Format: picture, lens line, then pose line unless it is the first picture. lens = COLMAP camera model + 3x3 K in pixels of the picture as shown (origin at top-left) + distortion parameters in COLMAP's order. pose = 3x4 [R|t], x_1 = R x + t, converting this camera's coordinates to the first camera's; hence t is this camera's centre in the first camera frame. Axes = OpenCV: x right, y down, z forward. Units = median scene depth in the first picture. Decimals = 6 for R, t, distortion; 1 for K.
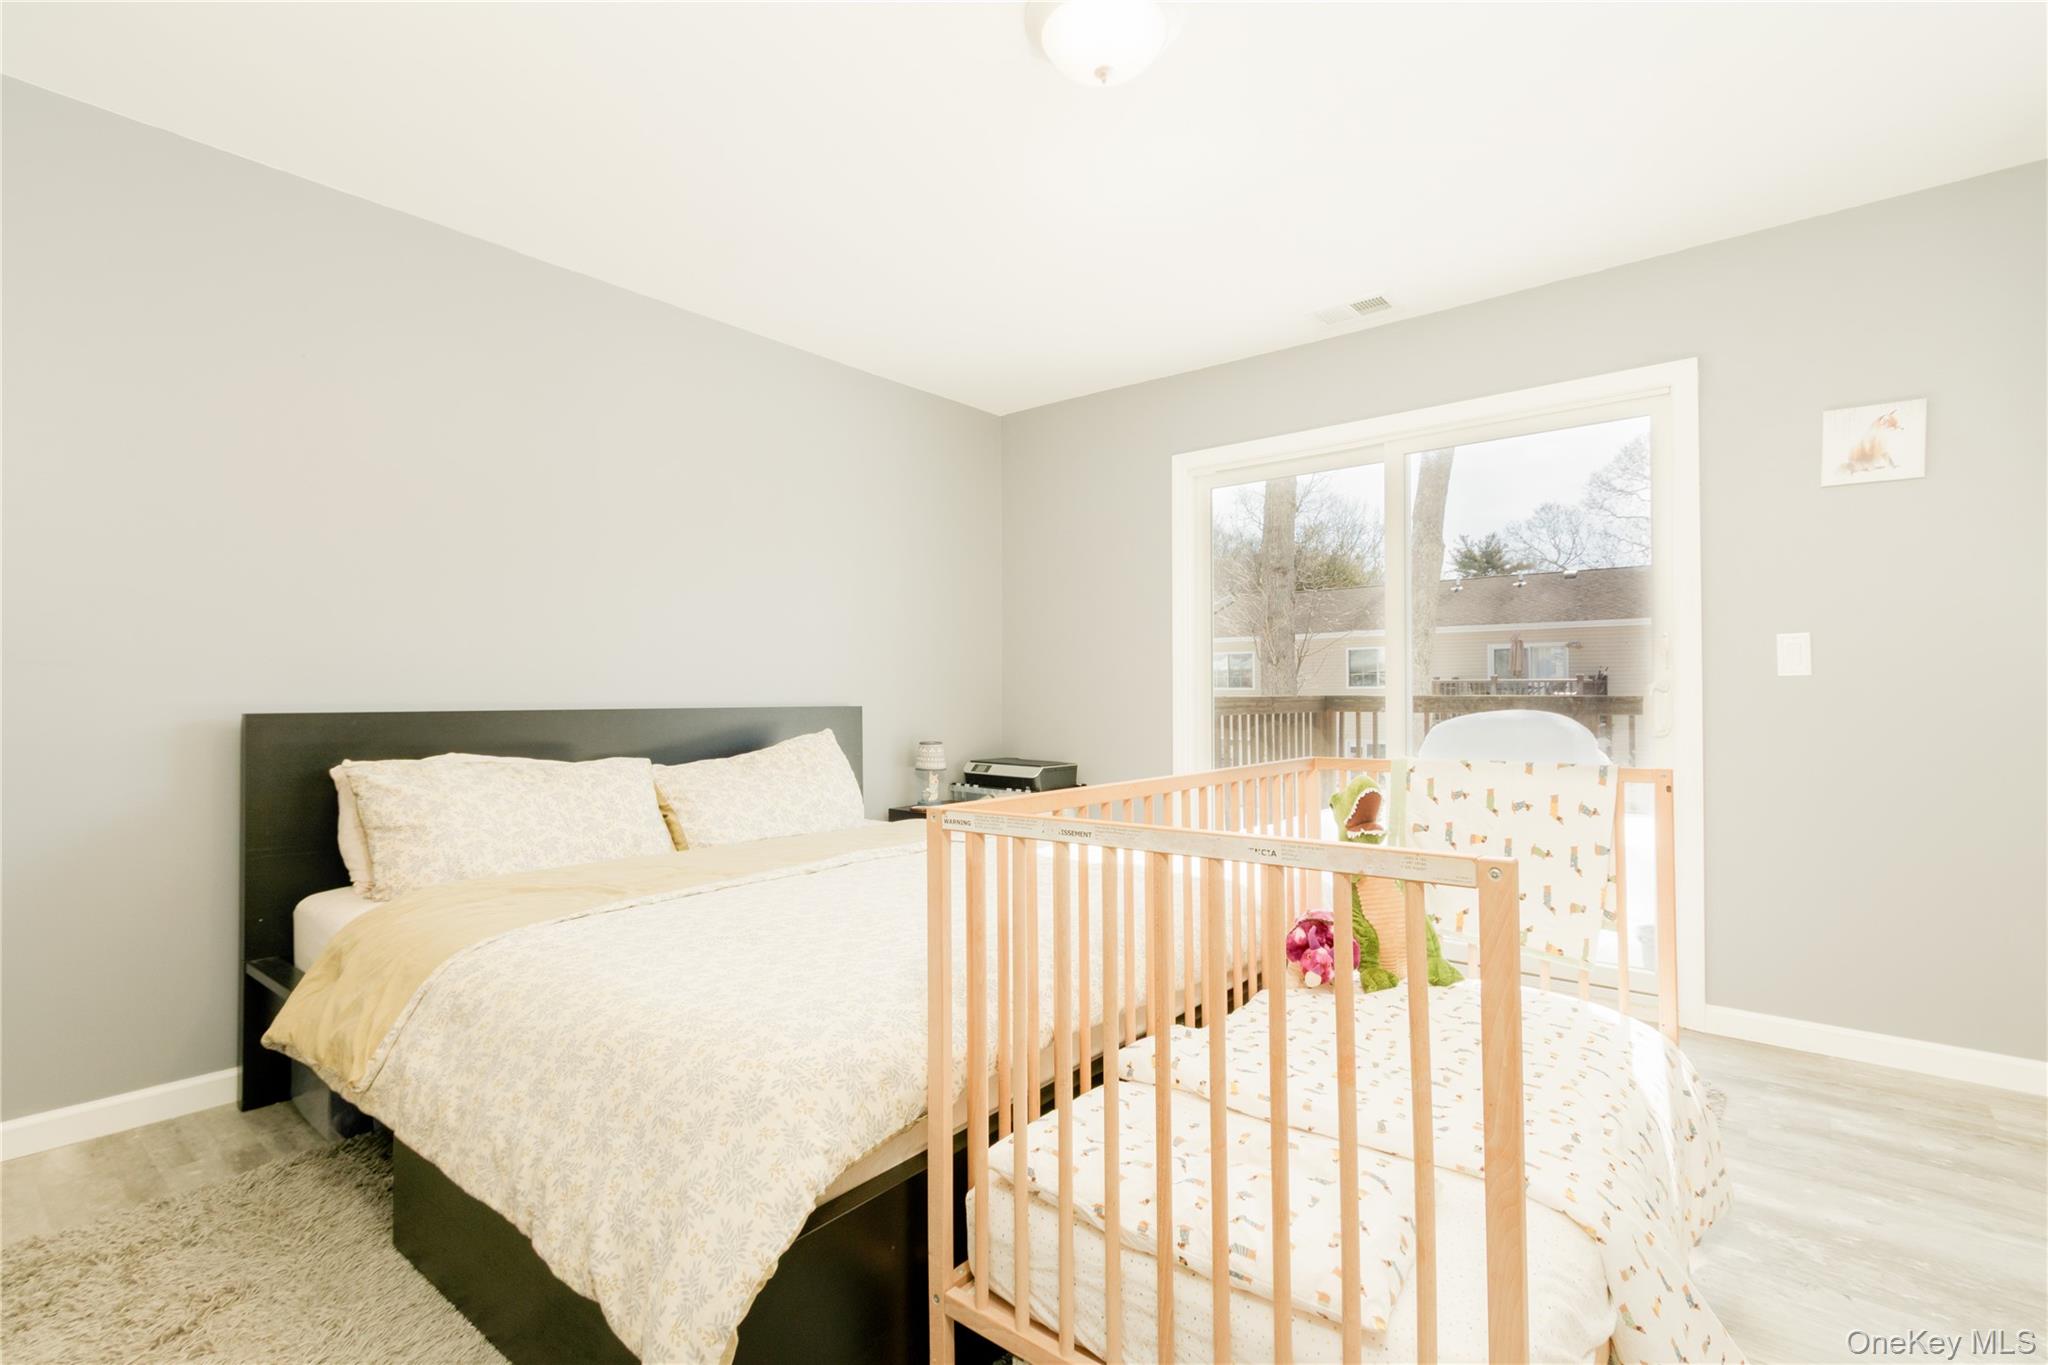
lens RADIAL K [[957.1, 0, 1003.4], [0, 957.1, 676.1], [0, 0, 1]] dist [0.003806, -0.000422]
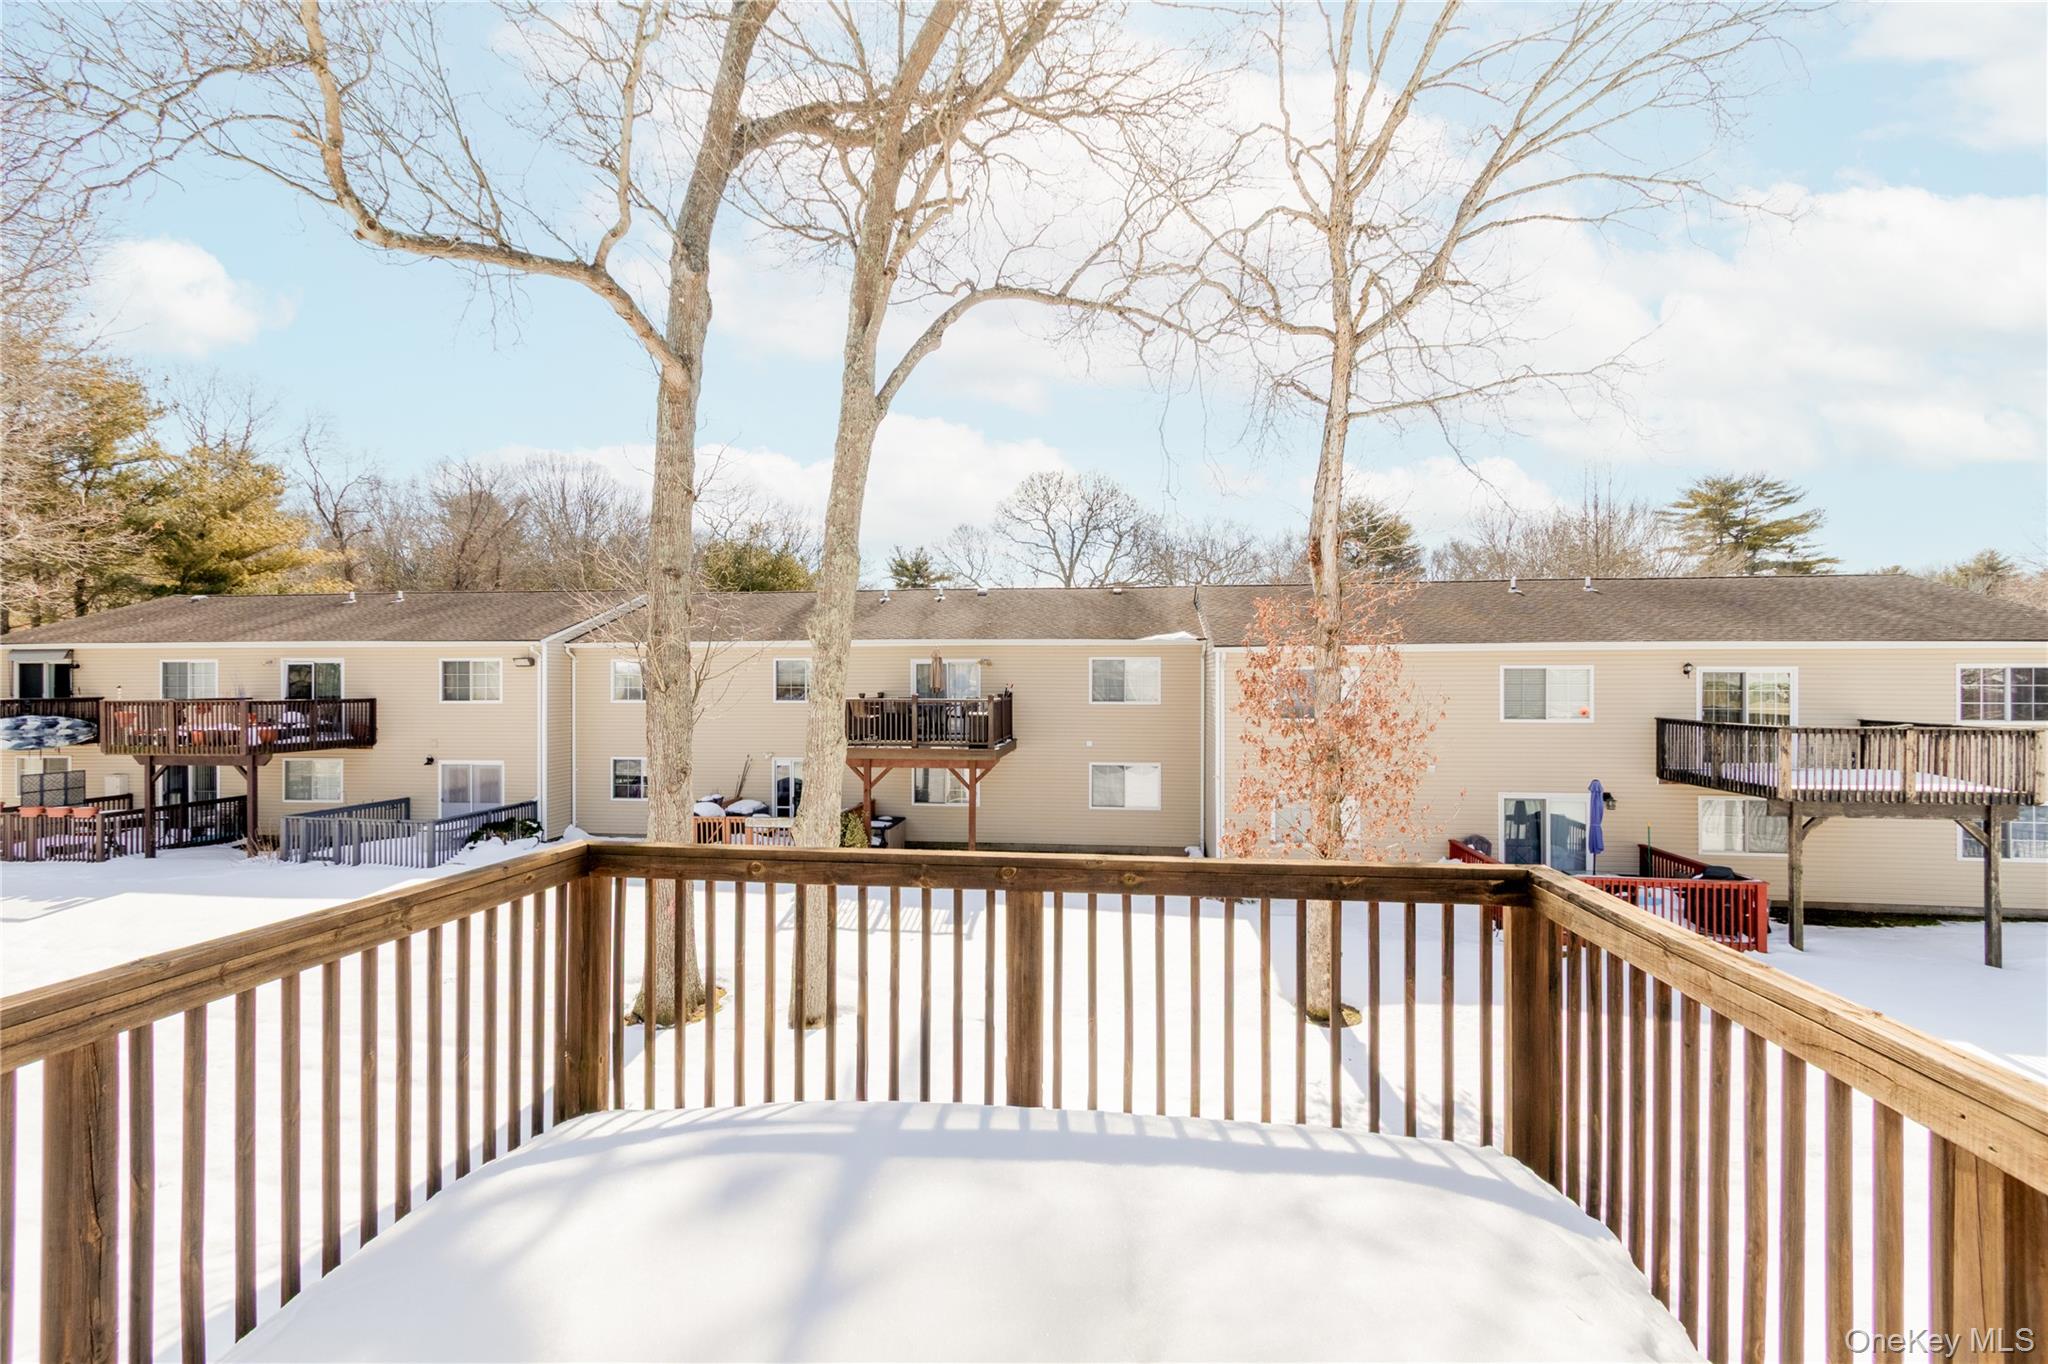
lens RADIAL K [[957.1, 0, 1017.6], [0, 957.1, 681.0], [0, 0, 1]] dist [0.003806, -0.000422]
pose [[0.839568, 0.007495, 0.543202, 0.062992], [-0.012781, 0.999901, 0.005957, -0.018322], [-0.543104, -0.011944, 0.839581, 0.111973]]
